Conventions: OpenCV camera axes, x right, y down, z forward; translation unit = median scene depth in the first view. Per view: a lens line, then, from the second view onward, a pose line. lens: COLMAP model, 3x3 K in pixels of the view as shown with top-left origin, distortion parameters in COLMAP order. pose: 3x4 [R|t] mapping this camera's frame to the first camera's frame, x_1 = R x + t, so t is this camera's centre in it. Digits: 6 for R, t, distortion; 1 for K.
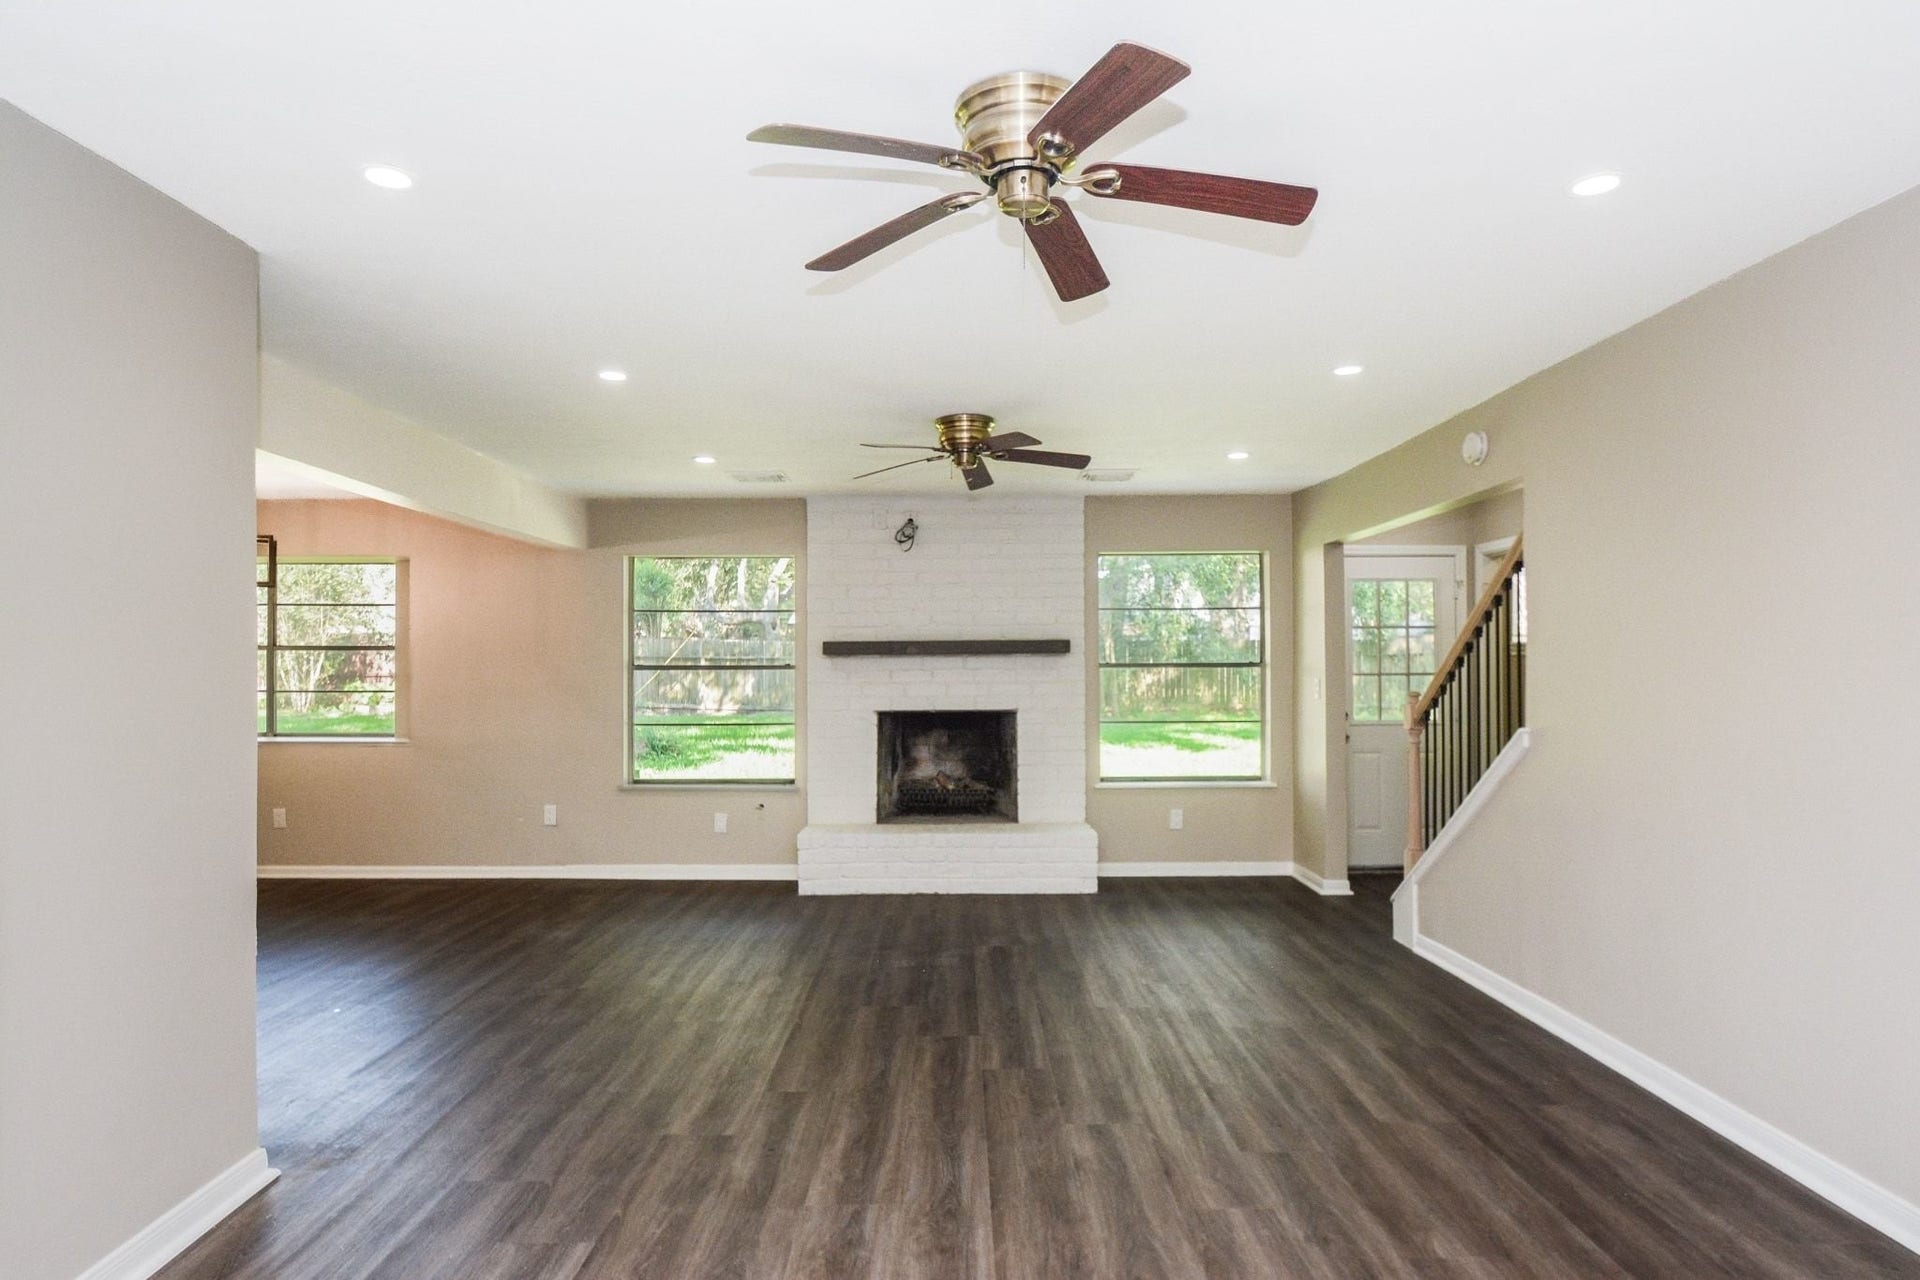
lens RADIAL K [[1057.5, 0, 952.2], [0, 1057.5, 656.8], [0, 0, 1]] dist [-0.011275, 0.001357]
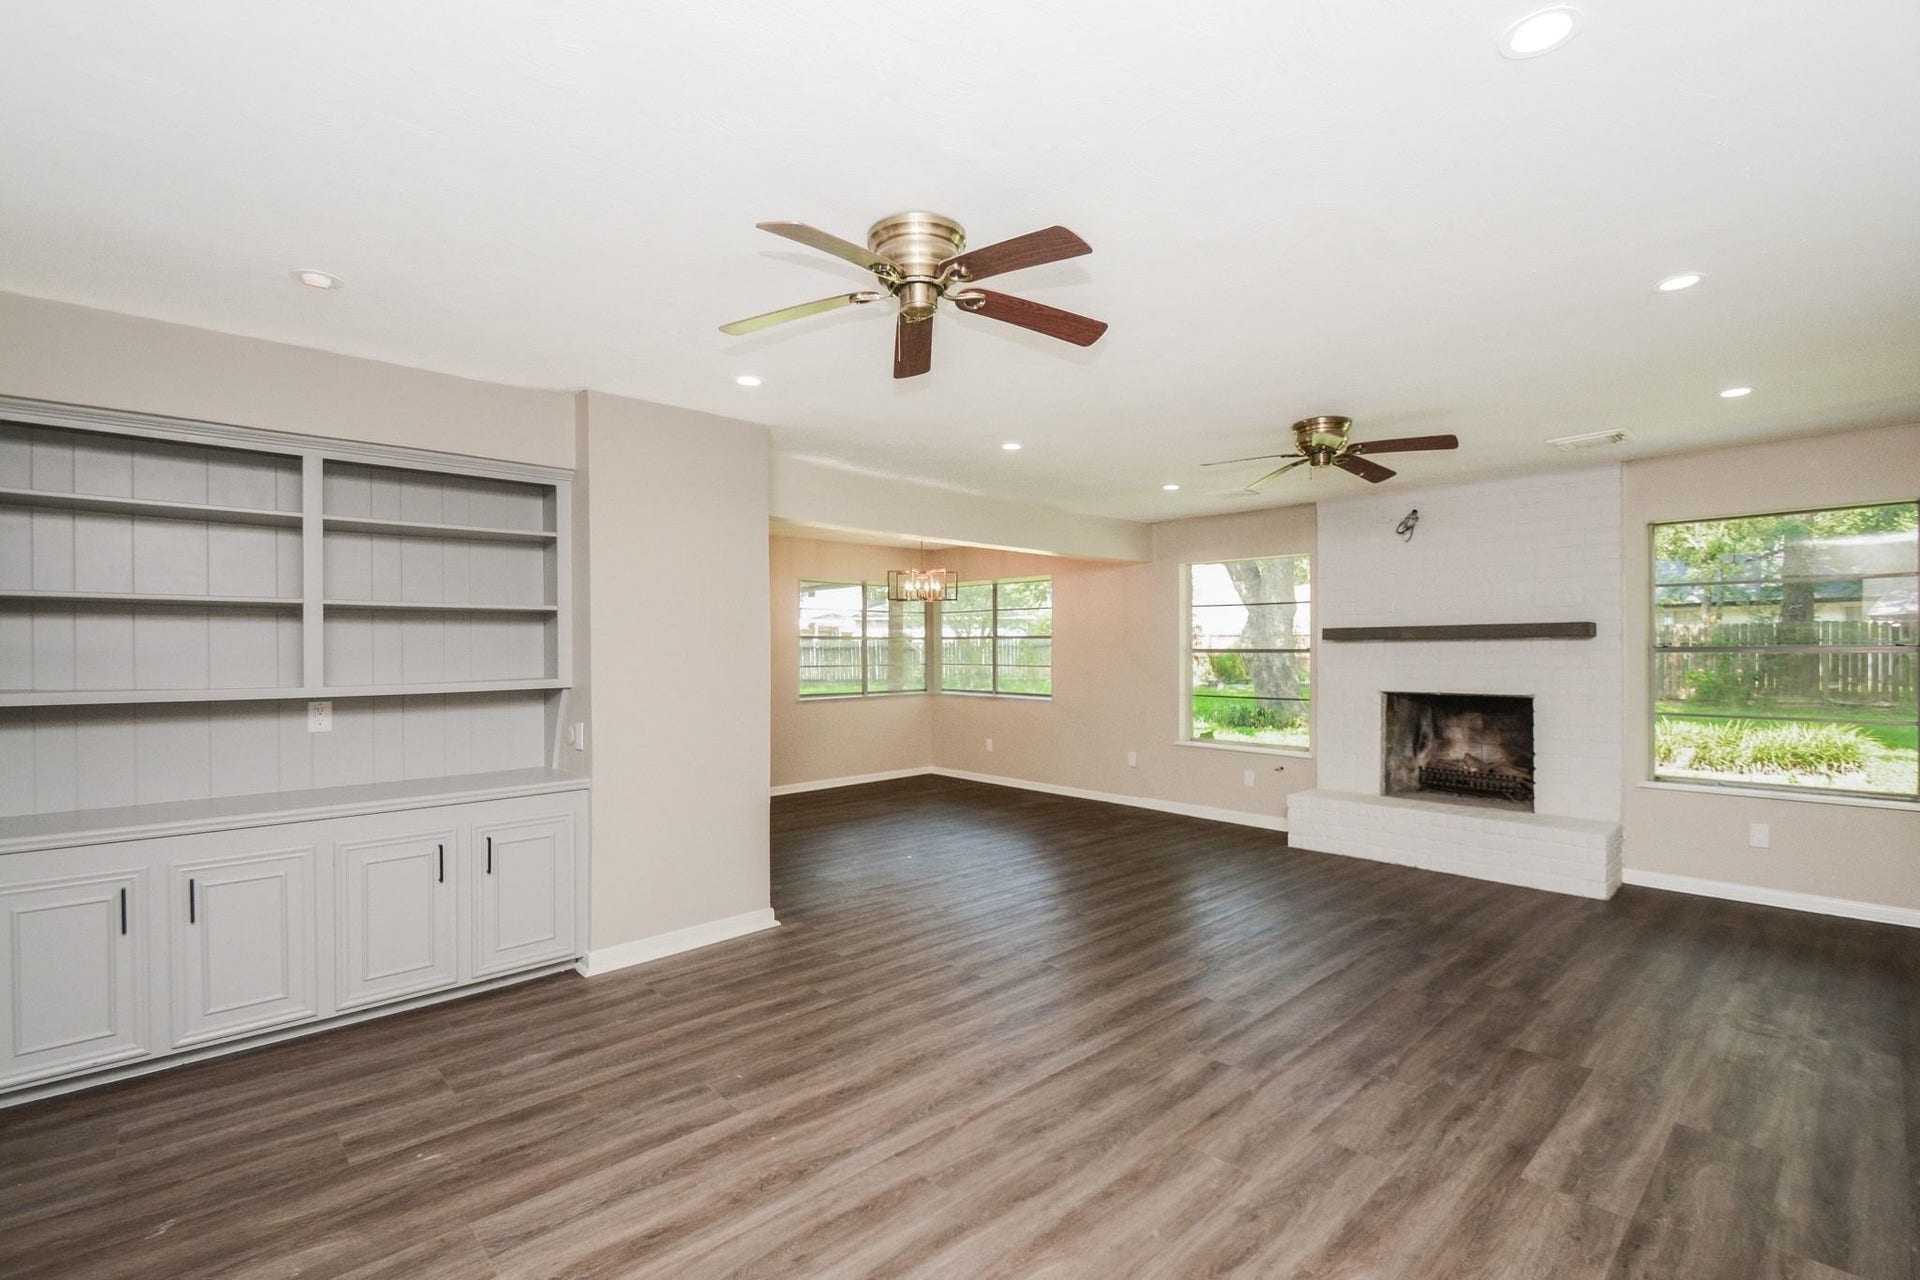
lens RADIAL K [[863.5, 0, 964.4], [0, 863.5, 651.5], [0, 0, 1]] dist [0.001167, -0.001953]
pose [[0.681410, 0.004377, -0.731889, 0.297223], [0.003403, 0.999952, 0.009148, 0.001049], [0.731894, -0.008725, 0.681363, 0.090952]]
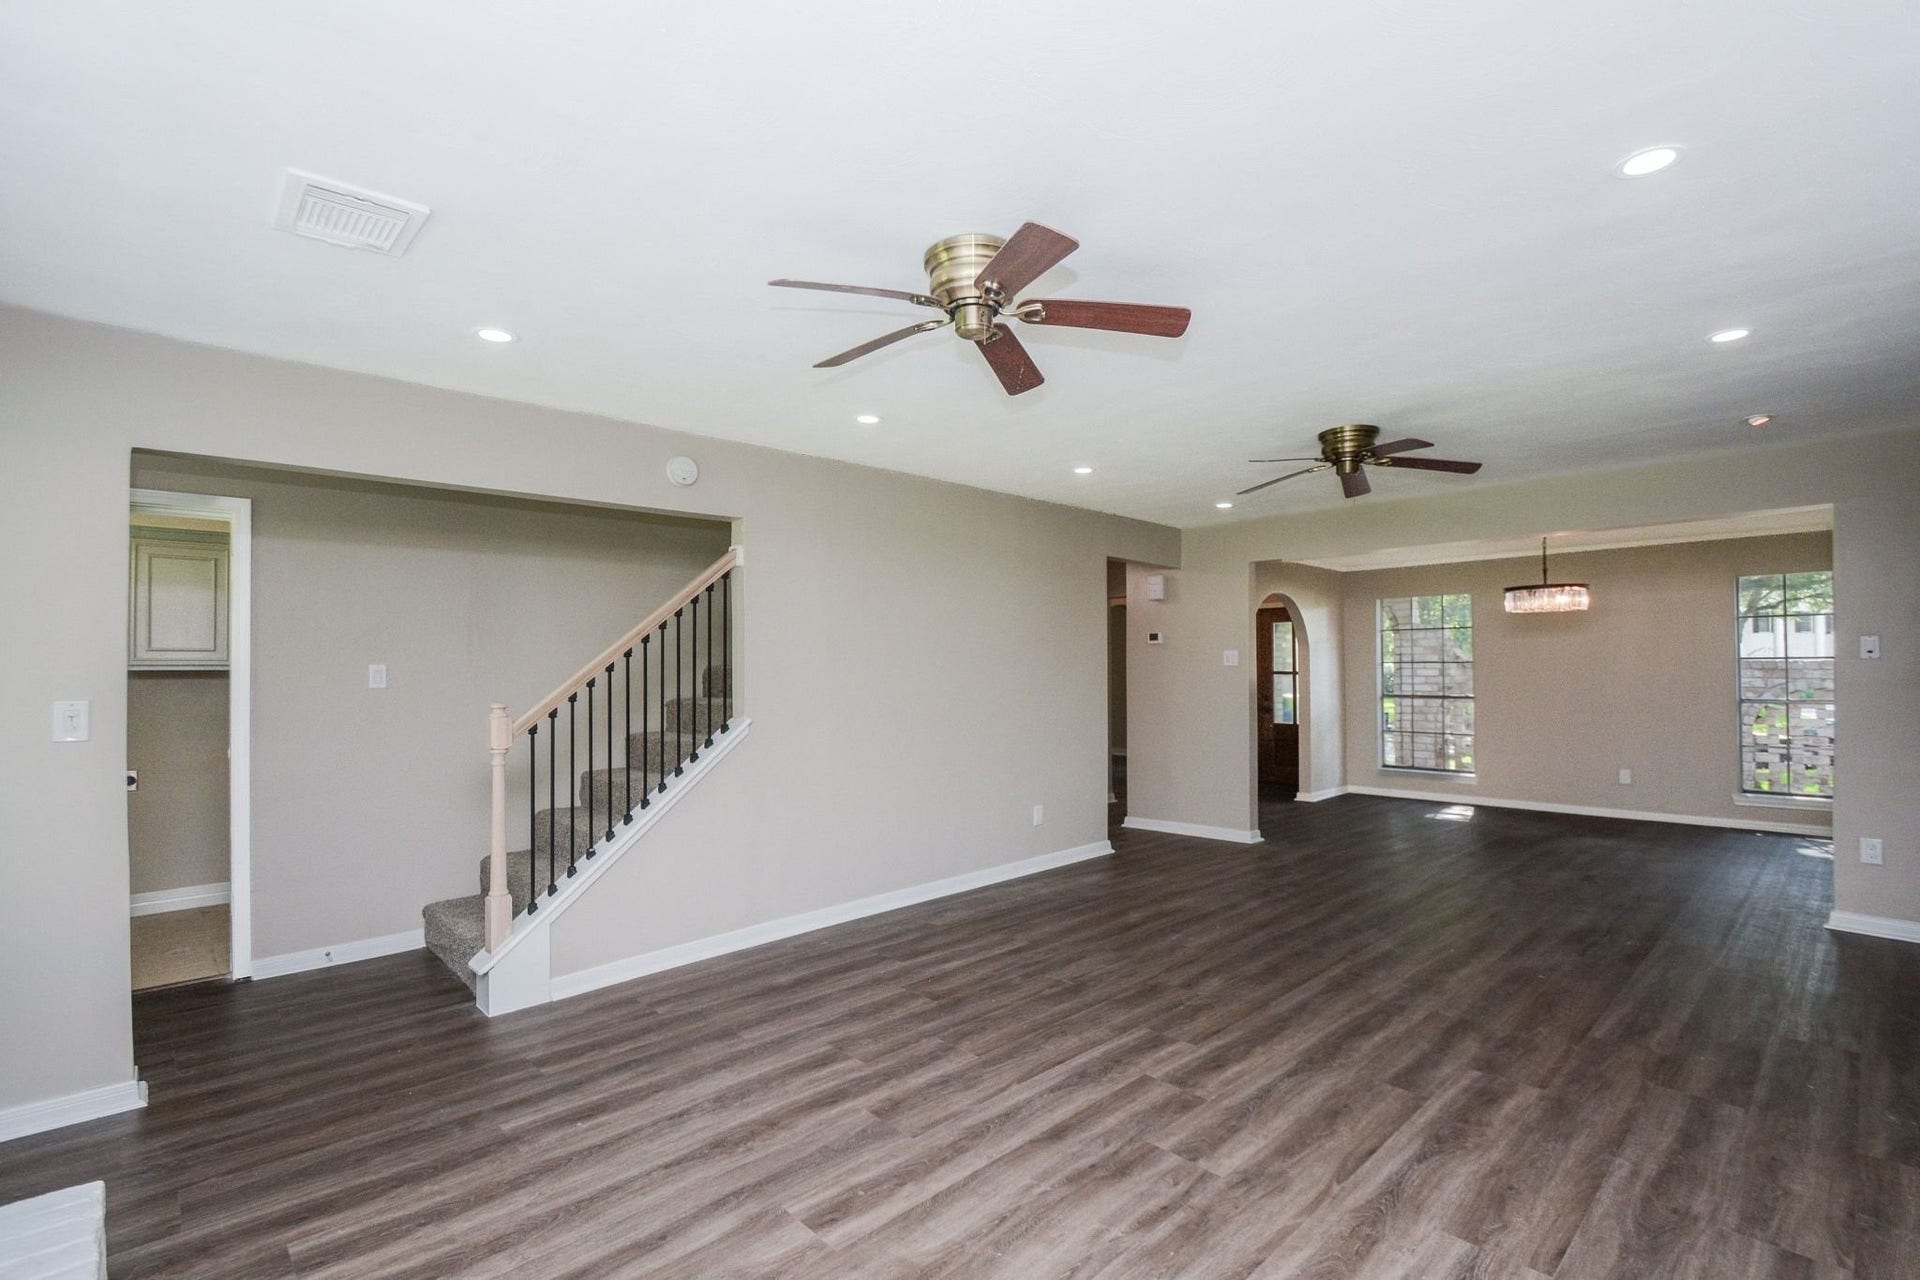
lens RADIAL K [[863.5, 0, 961.1], [0, 863.5, 645.1], [0, 0, 1]] dist [0.001167, -0.001953]
pose [[-0.688753, 0.025956, 0.724531, -0.244987], [0.007371, 0.999558, -0.028802, 0.007883], [-0.724958, -0.014497, -0.688640, 0.975003]]
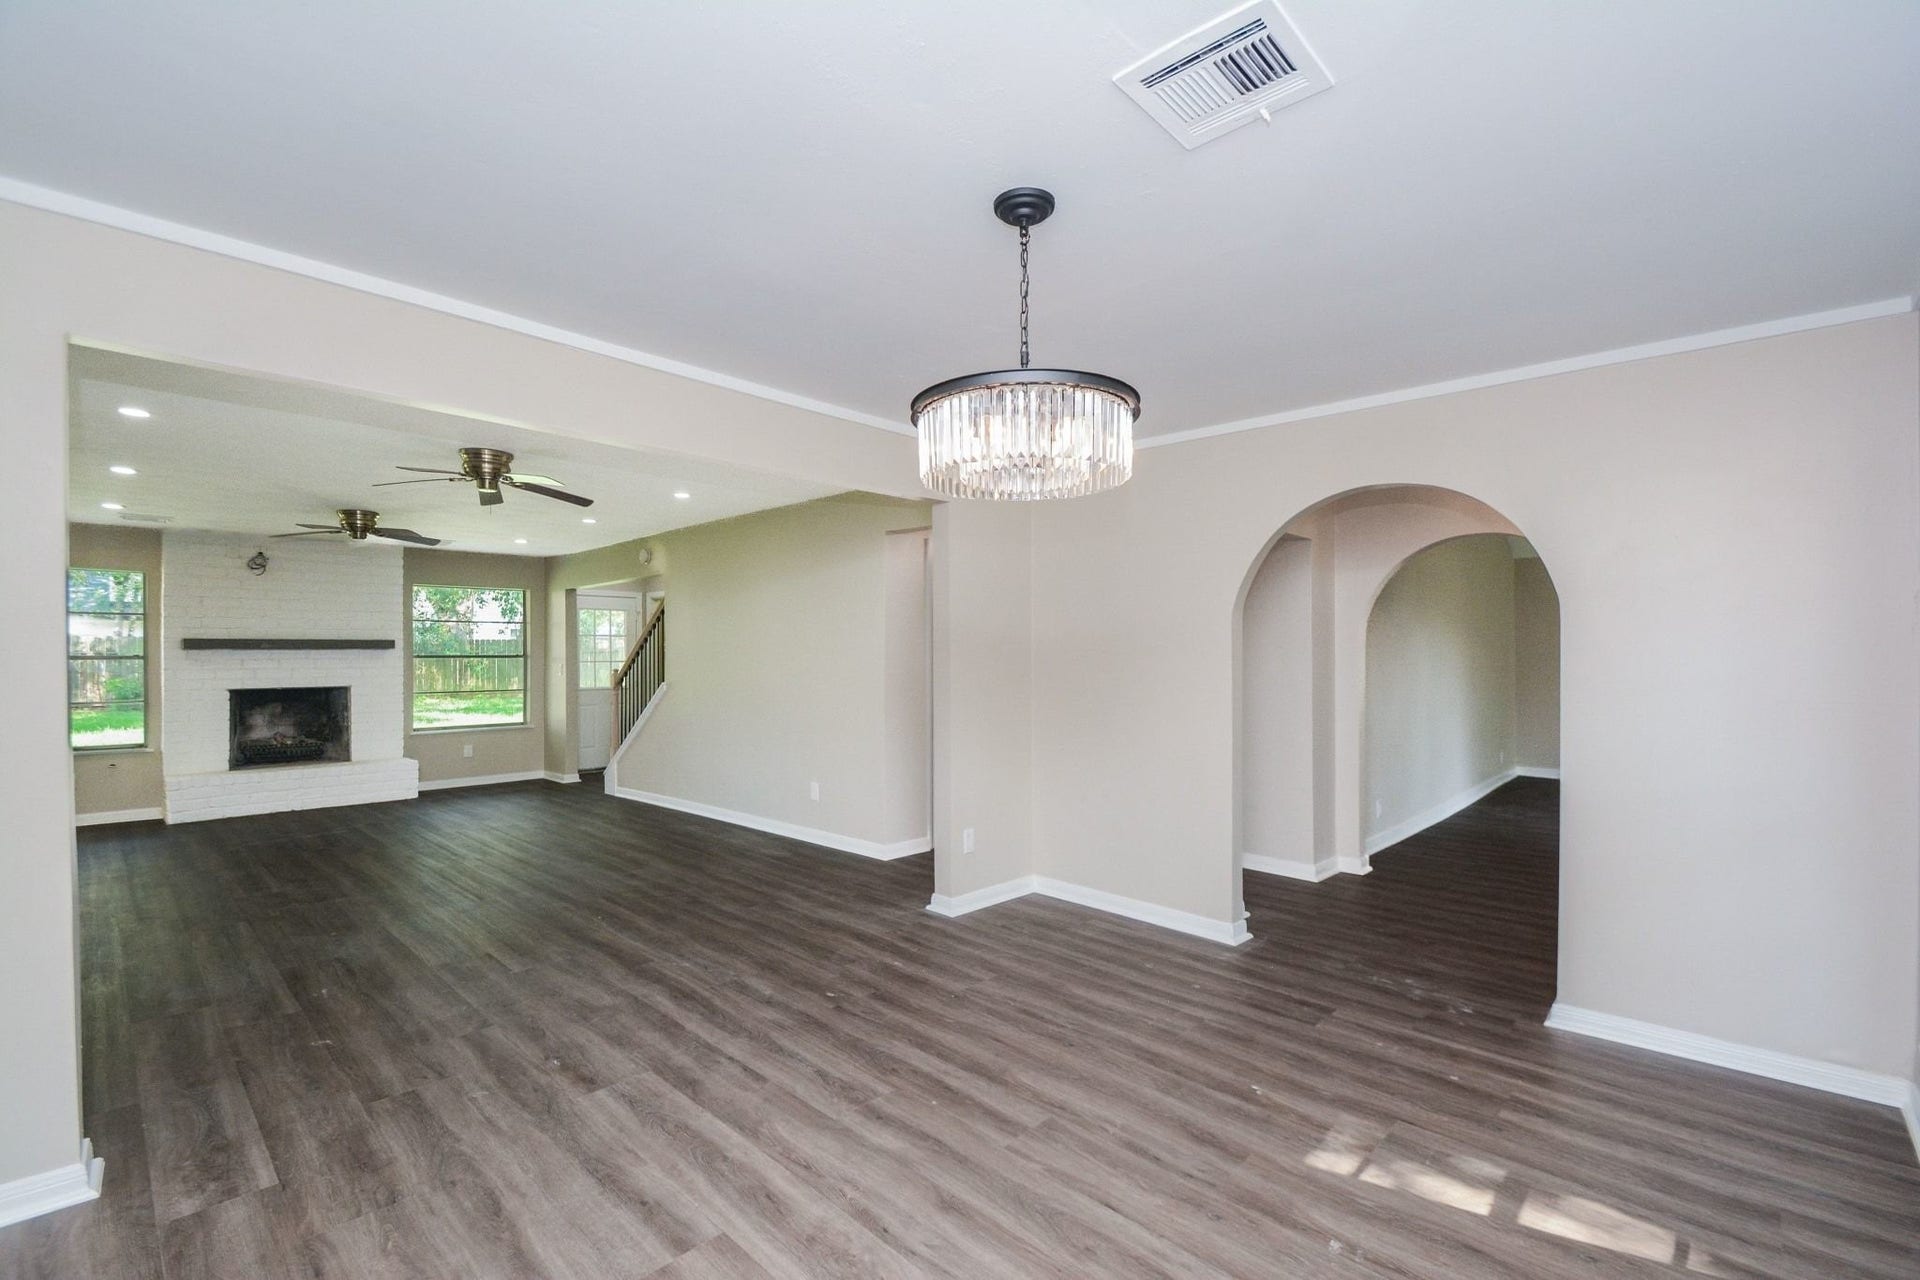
lens RADIAL K [[835.5, 0, 980.8], [0, 835.5, 659.0], [0, 0, 1]] dist [-0.013711, -0.002336]
pose [[0.668878, -0.001475, 0.743370, -0.224940], [-0.003968, 0.999977, 0.005554, 0.002088], [-0.743361, -0.006665, 0.668857, -0.471341]]
